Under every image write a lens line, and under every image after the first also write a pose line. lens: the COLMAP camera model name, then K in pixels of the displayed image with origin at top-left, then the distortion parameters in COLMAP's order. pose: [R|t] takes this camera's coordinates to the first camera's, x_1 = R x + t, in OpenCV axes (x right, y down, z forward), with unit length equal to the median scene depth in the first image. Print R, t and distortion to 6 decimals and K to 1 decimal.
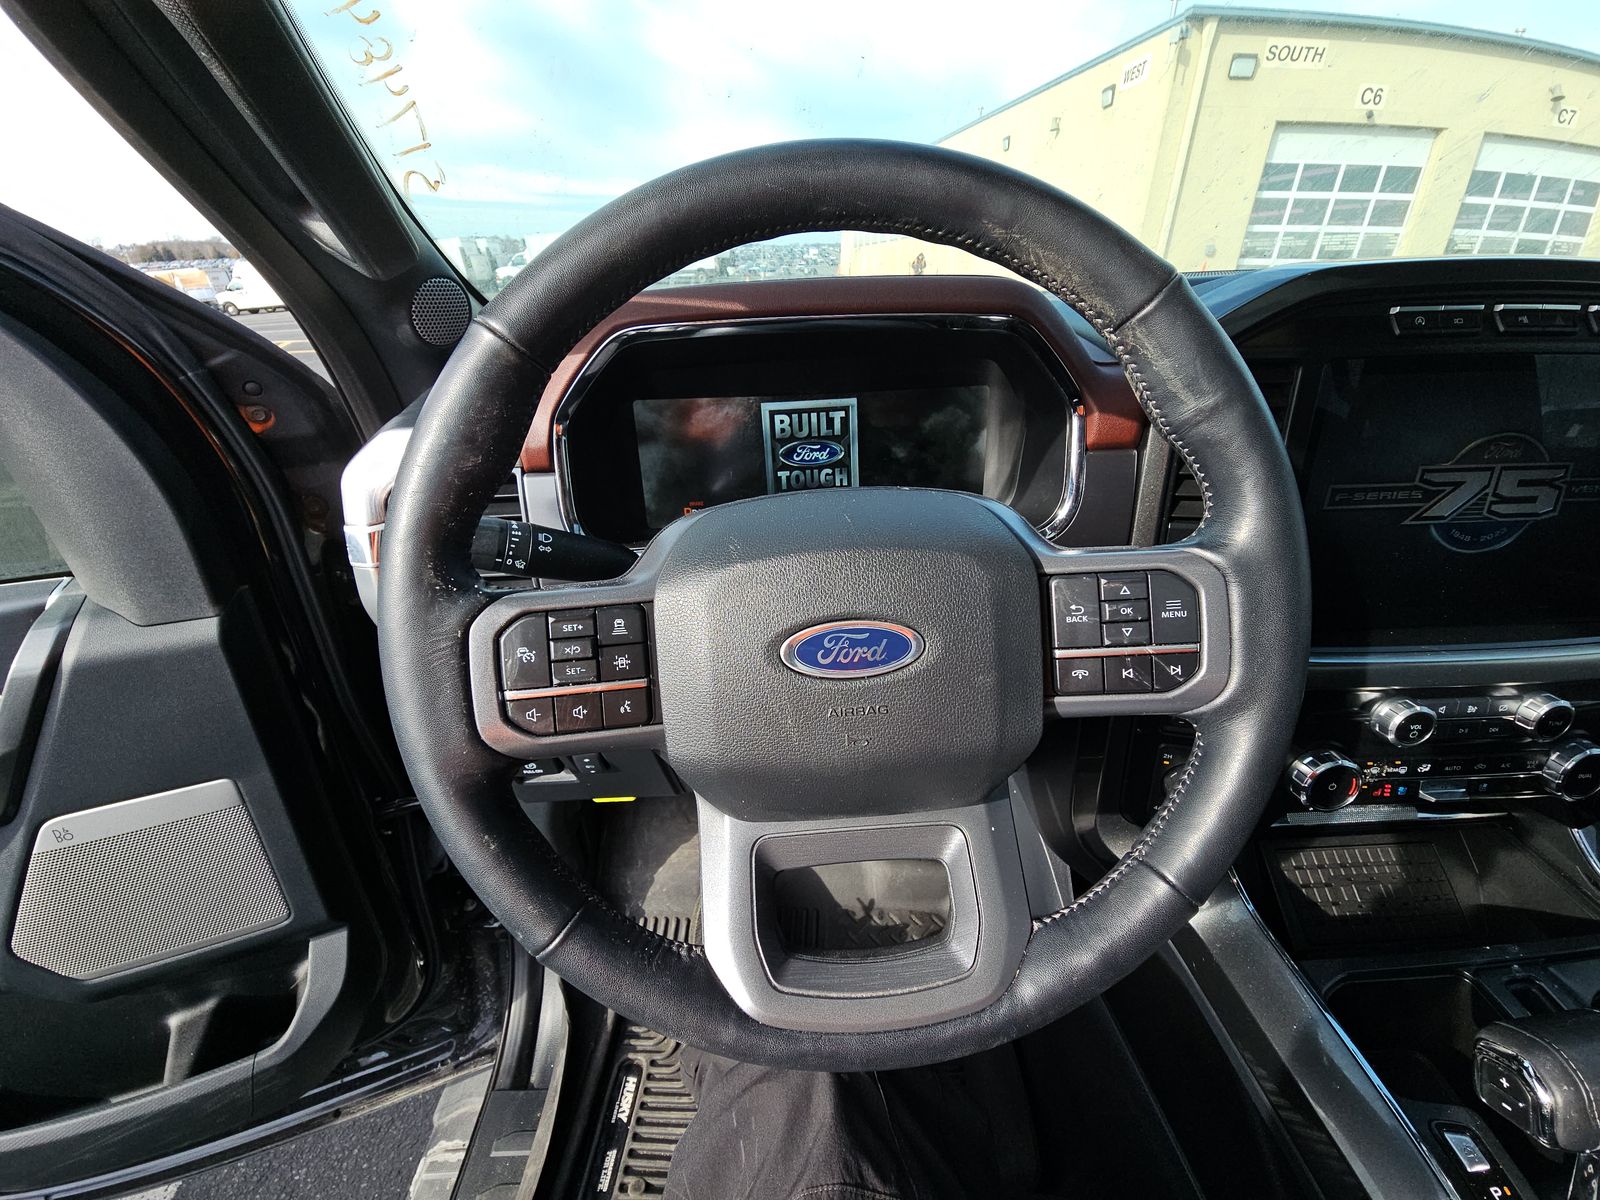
lens RADIAL K [[647.1, 0, 791.3], [0, 647.1, 604.0], [0, 0, 1]] dist [-0.001322, -0.004621]
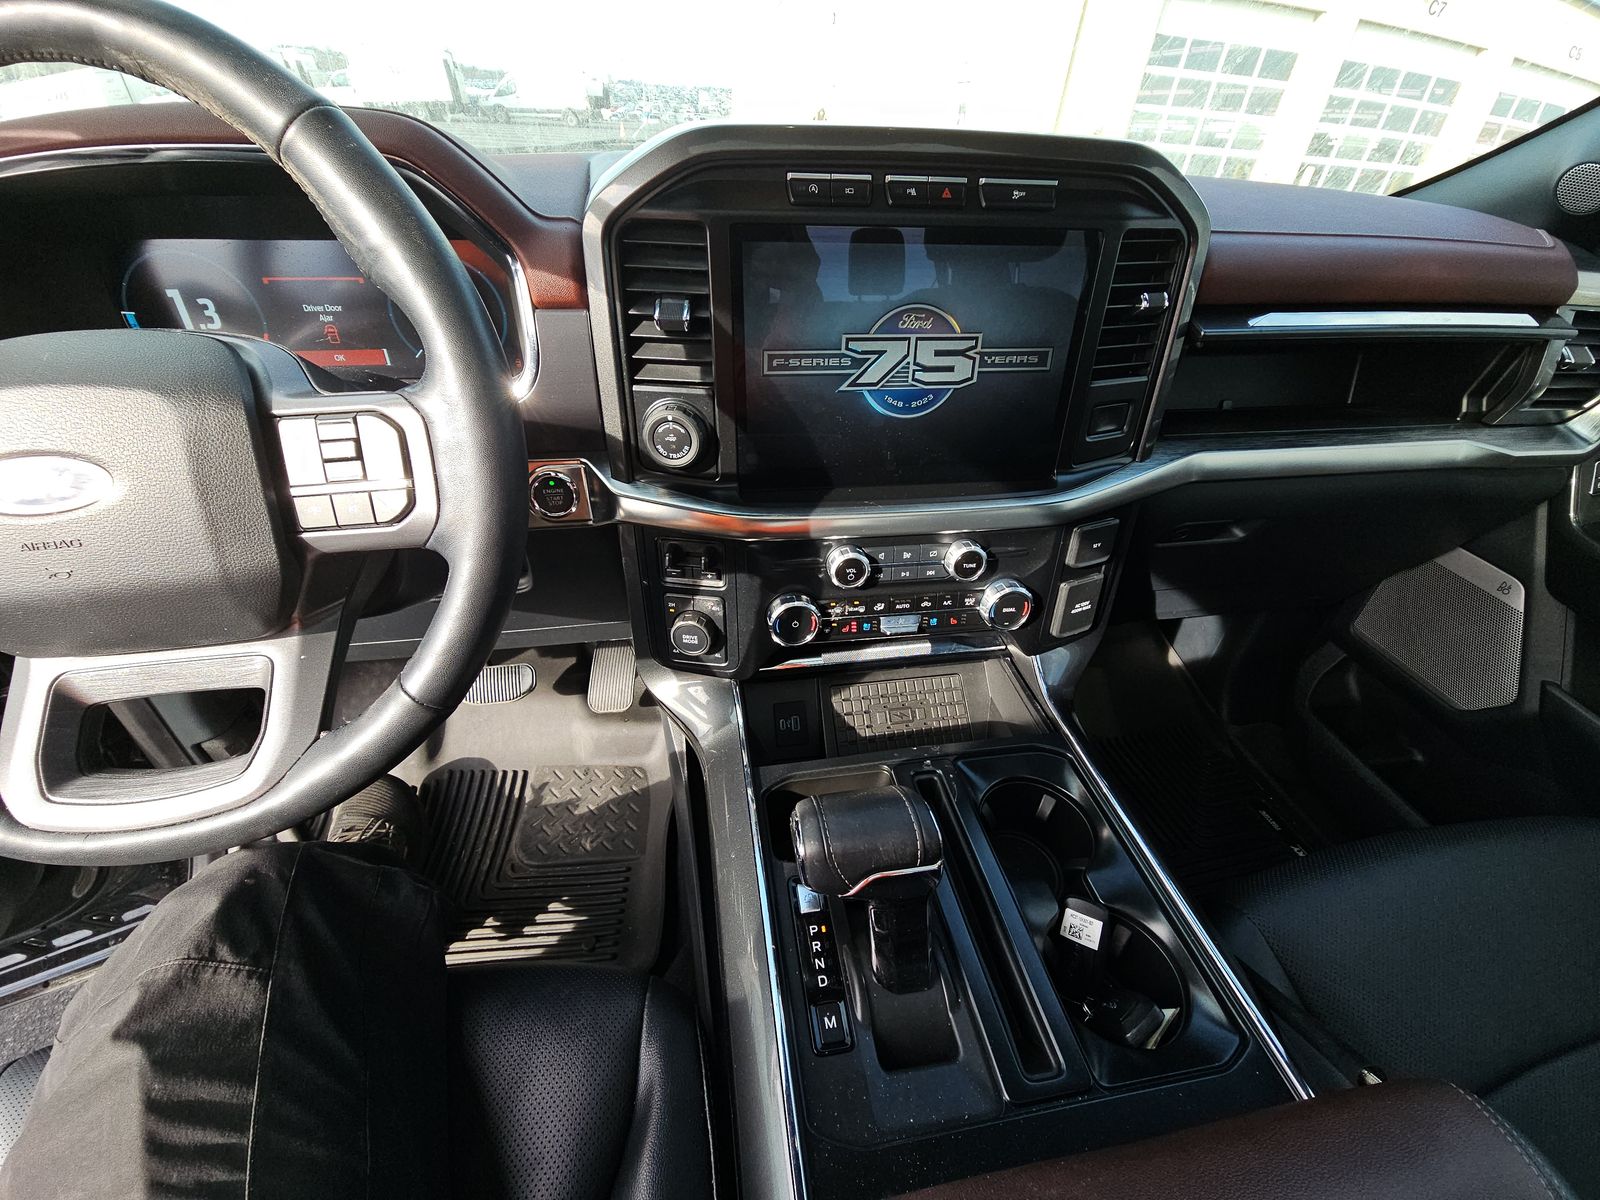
lens RADIAL K [[647.1, 0, 808.9], [0, 647.1, 600.5], [0, 0, 1]] dist [-0.001322, -0.004621]
pose [[0.988704, -0.030677, 0.146708, 0.718302], [0.006907, 0.987116, 0.159859, 0.056074], [-0.149722, -0.157040, 0.976177, -0.139860]]
